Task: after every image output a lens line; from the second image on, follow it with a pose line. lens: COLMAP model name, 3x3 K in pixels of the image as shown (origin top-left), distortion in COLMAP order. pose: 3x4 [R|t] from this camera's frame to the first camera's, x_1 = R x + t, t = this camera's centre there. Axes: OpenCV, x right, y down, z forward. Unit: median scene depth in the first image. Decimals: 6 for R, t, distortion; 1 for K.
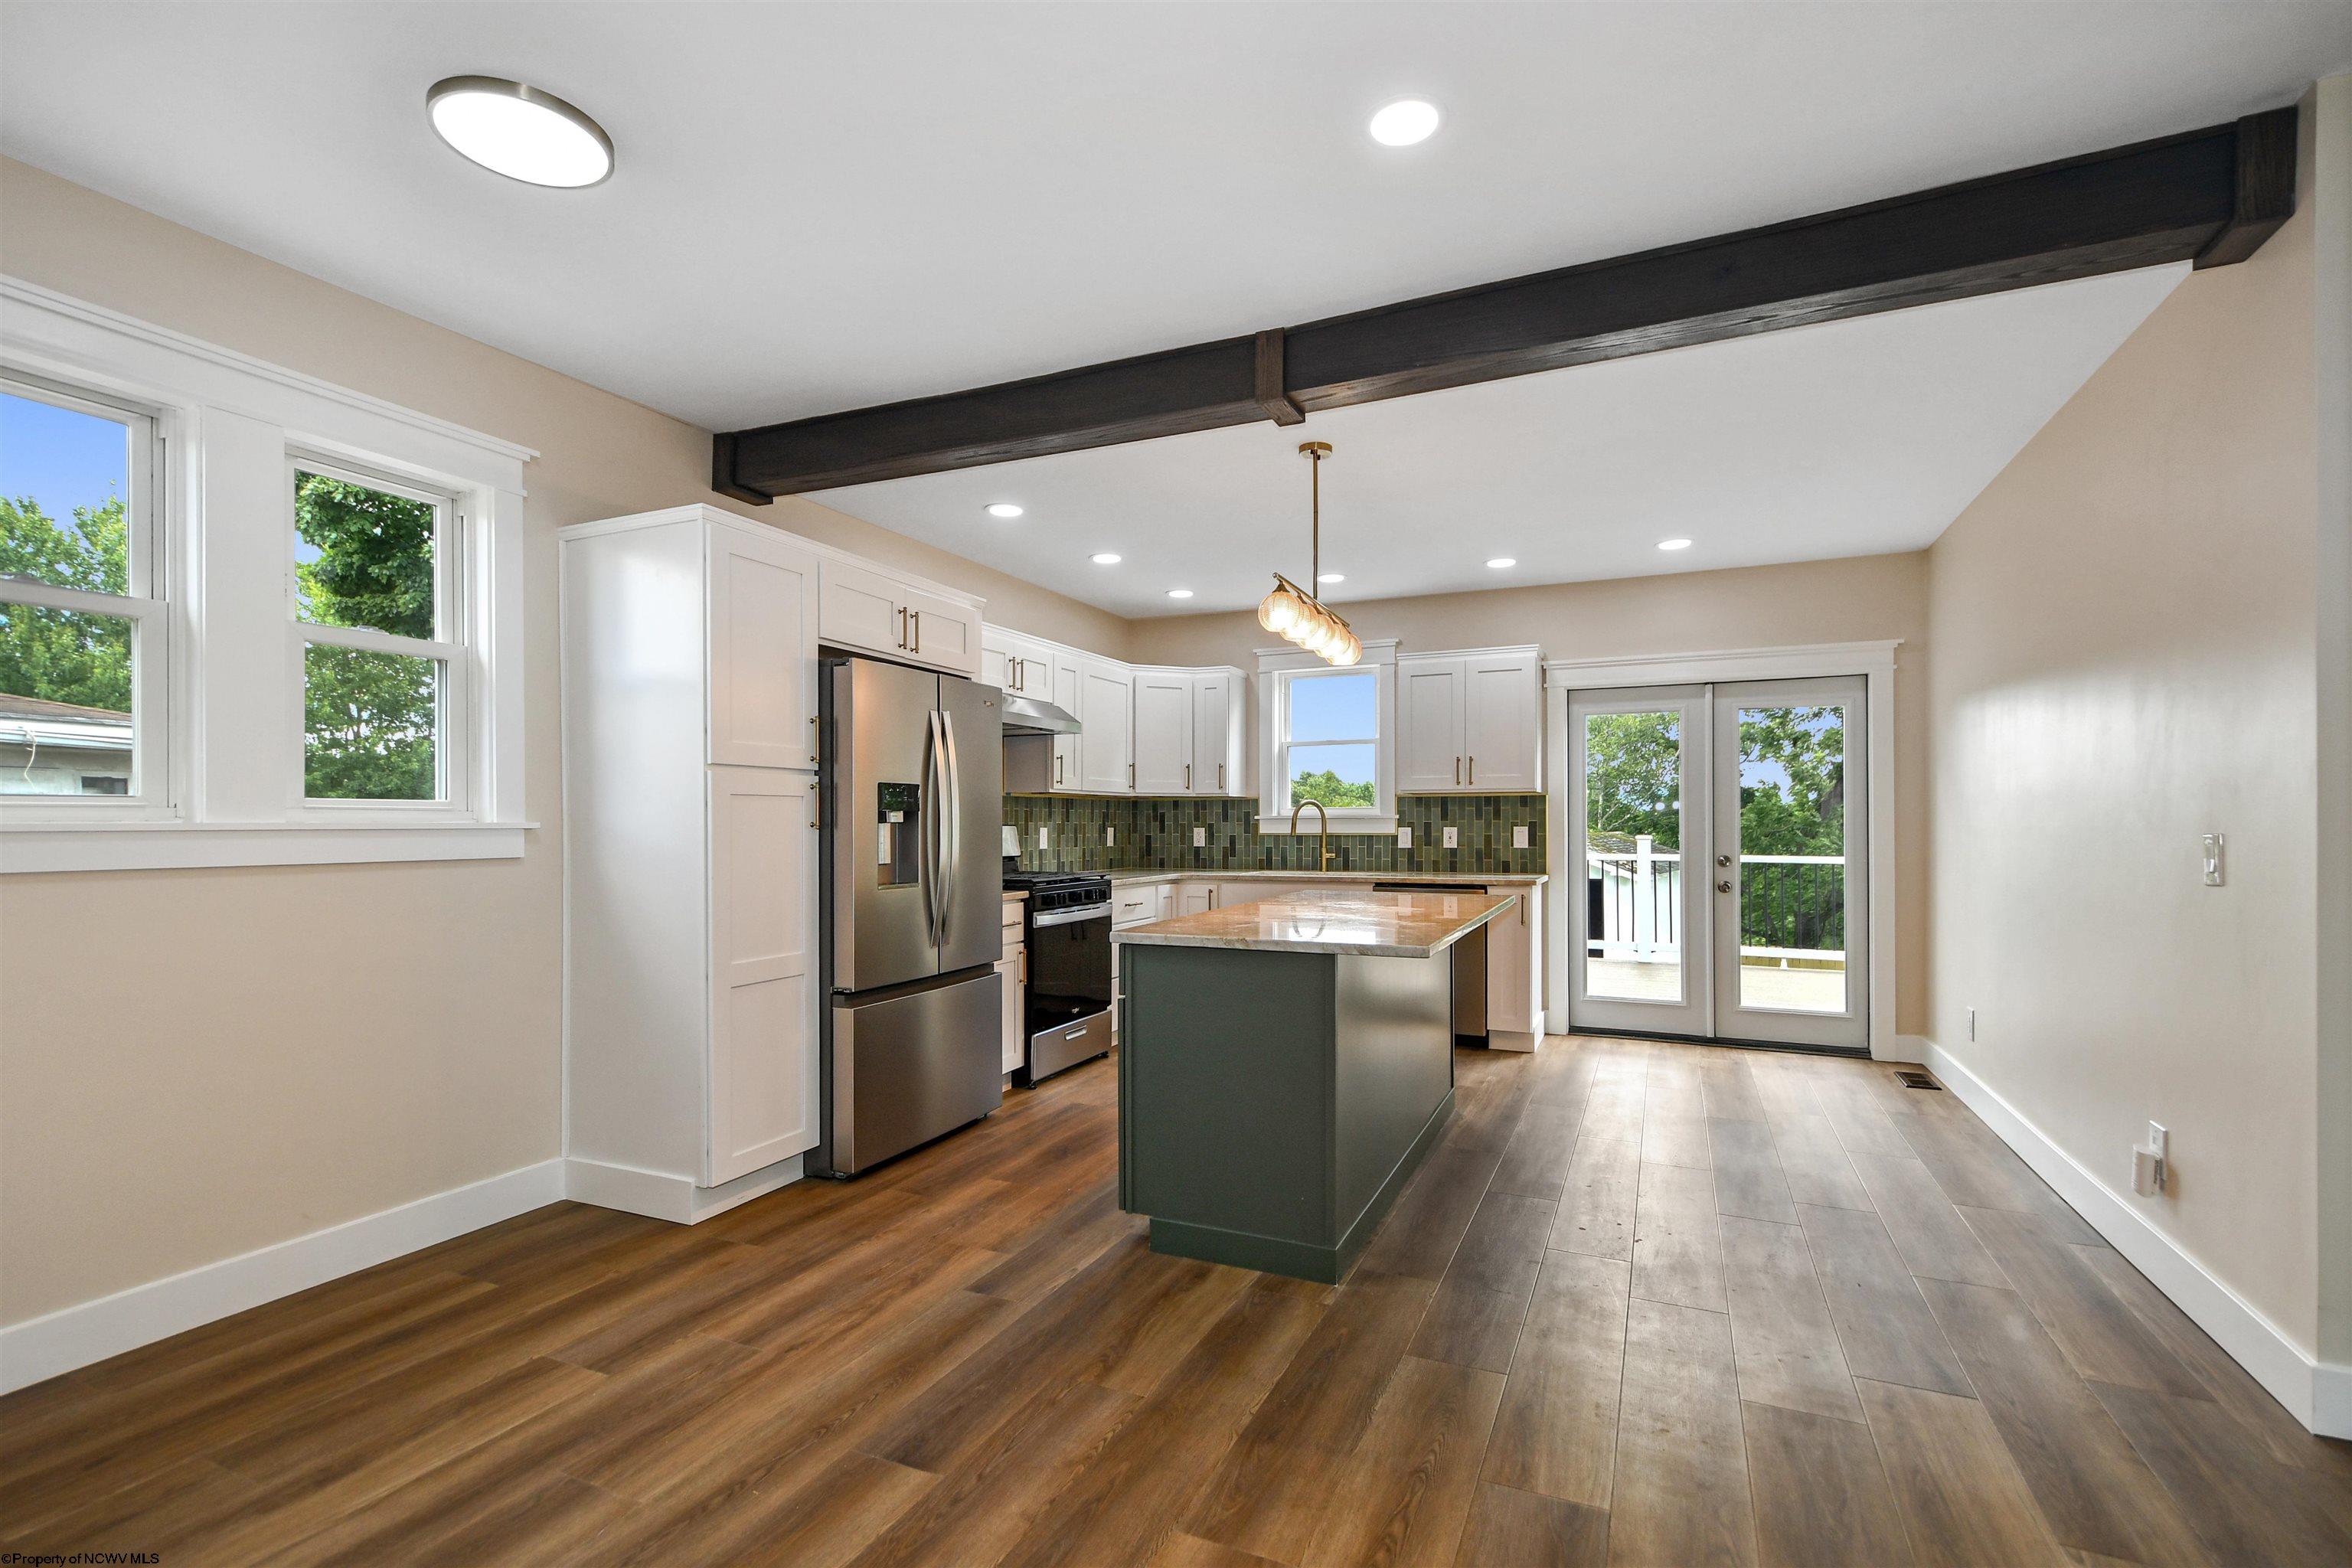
lens RADIAL K [[1063.4, 0, 1146.0], [0, 1063.4, 812.2], [0, 0, 1]] dist [0.003243, 0.000254]
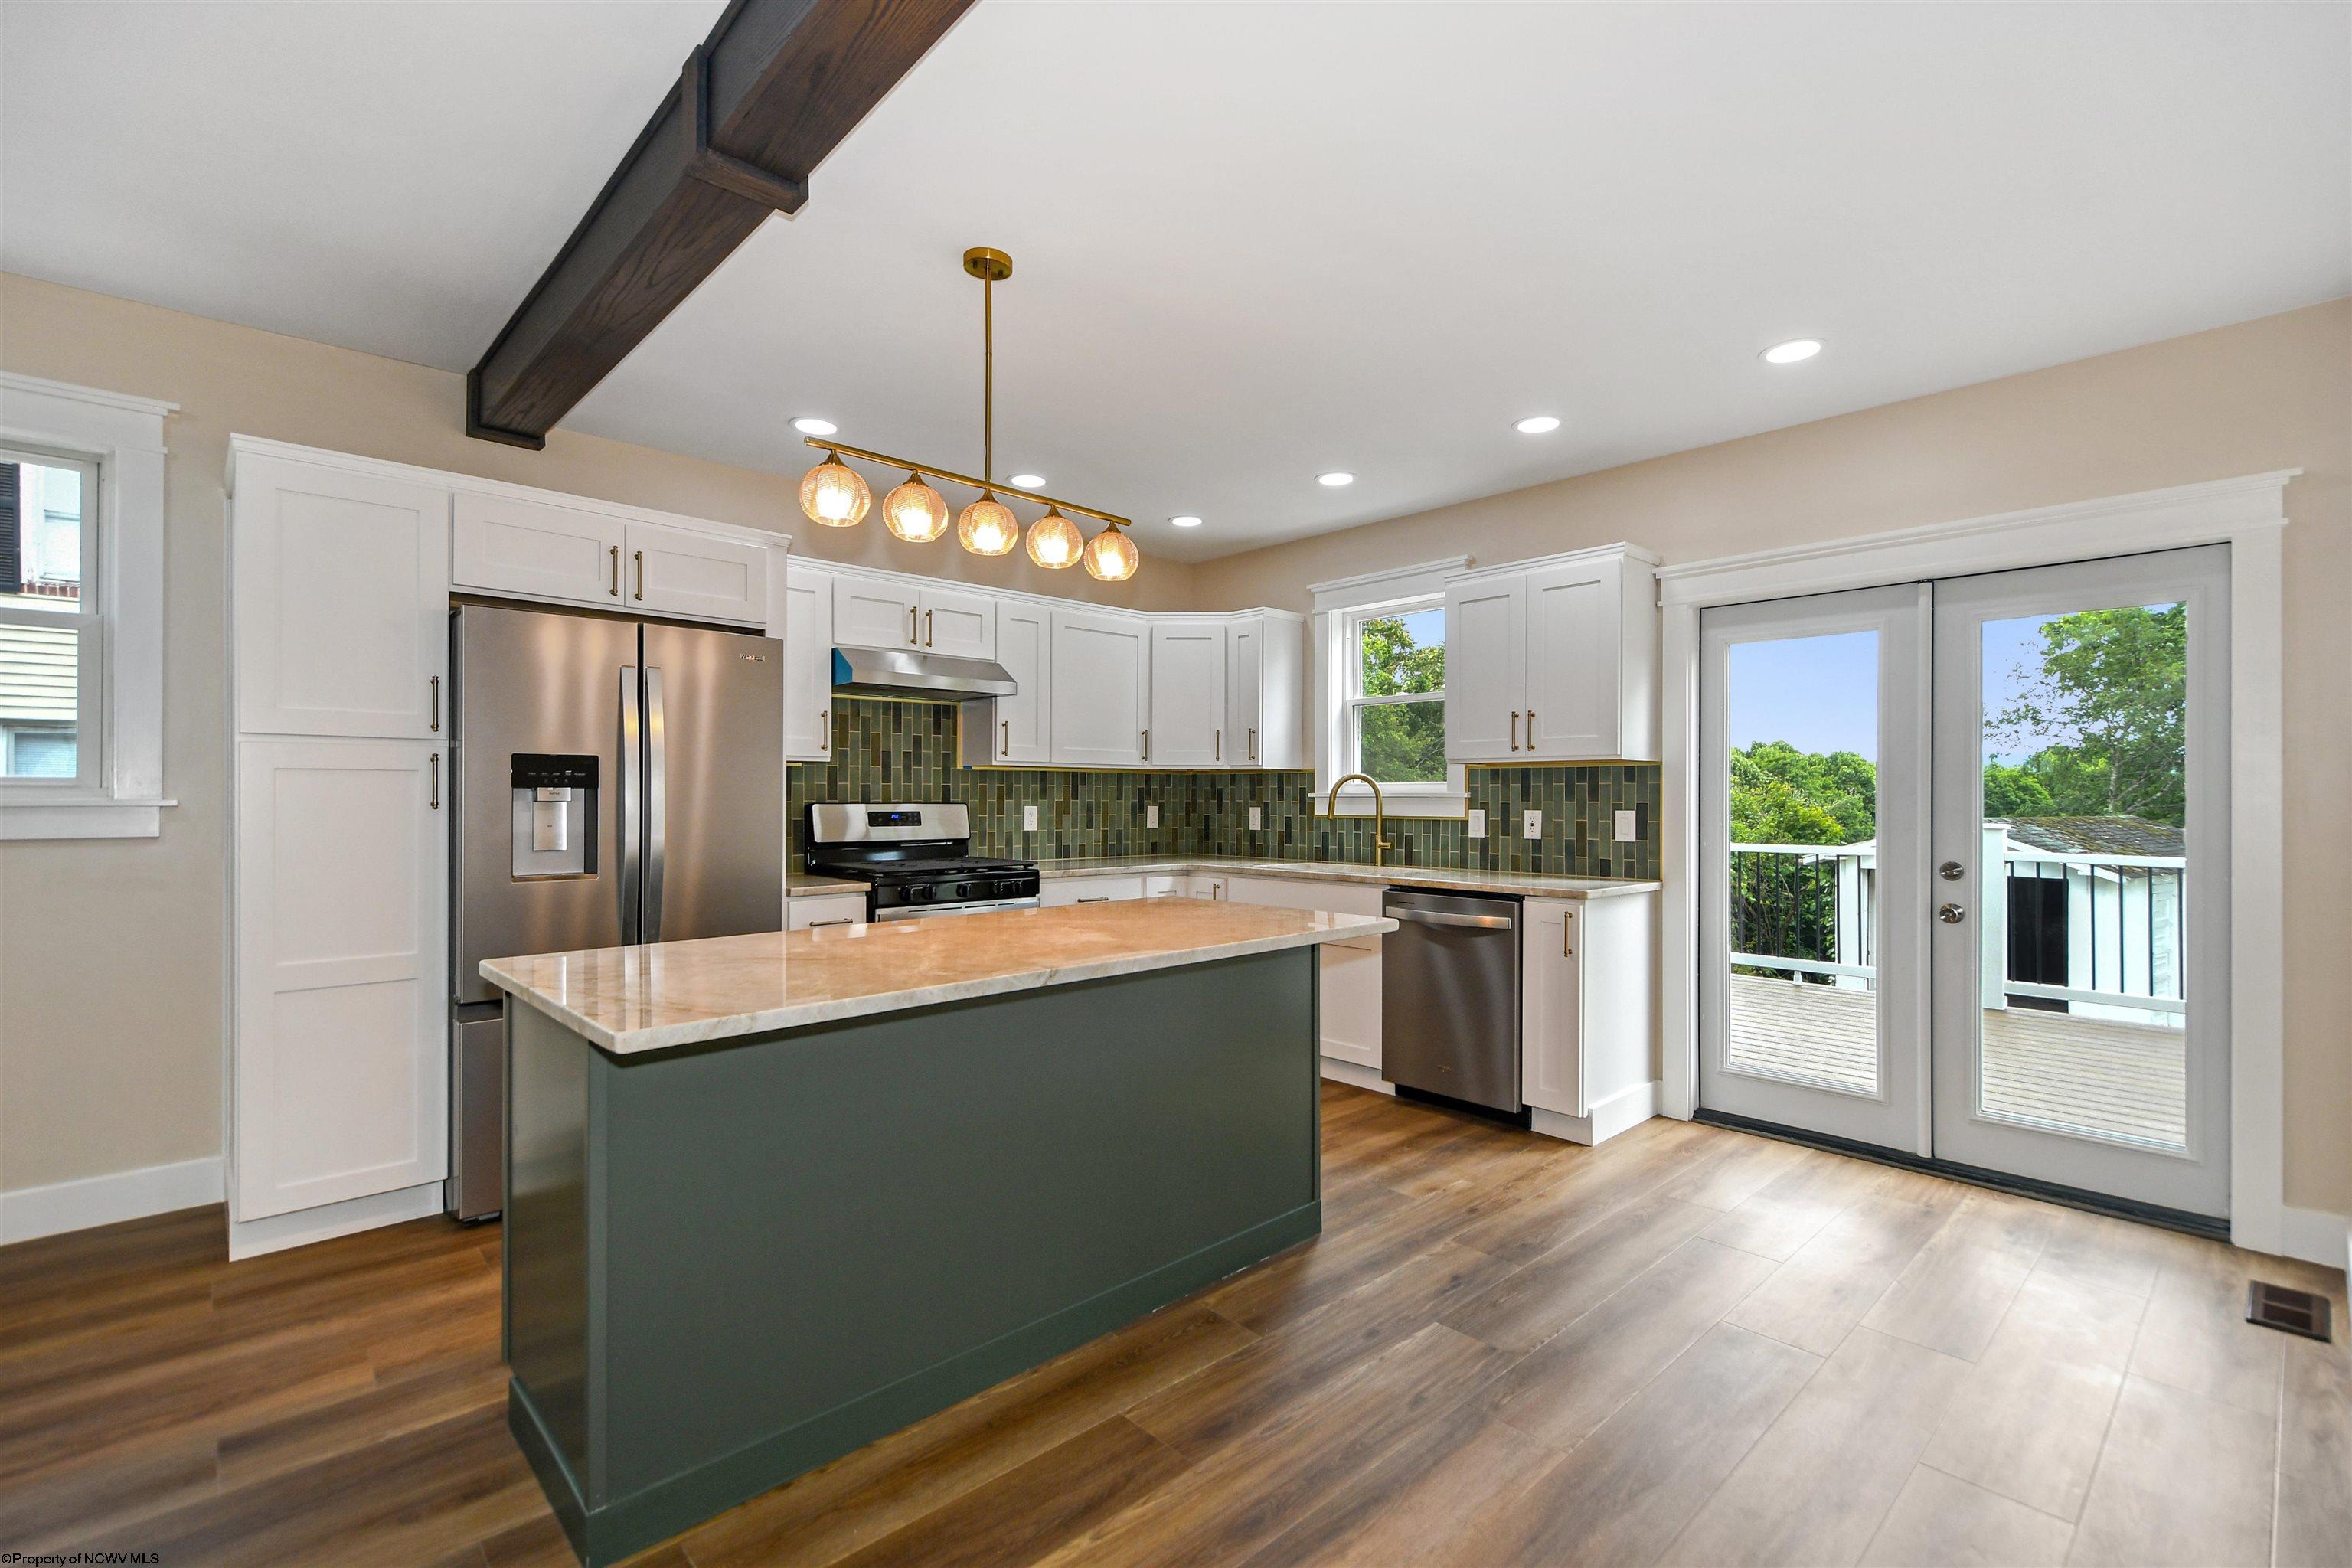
lens RADIAL K [[1036.4, 0, 1173.3], [0, 1036.4, 788.4], [0, 0, 1]] dist [0.004764, 0.000024]
pose [[0.929513, 0.002051, -0.368784, 0.317924], [-0.001328, 0.999997, 0.002213, -0.001820], [0.368788, -0.001568, 0.929512, 0.257558]]
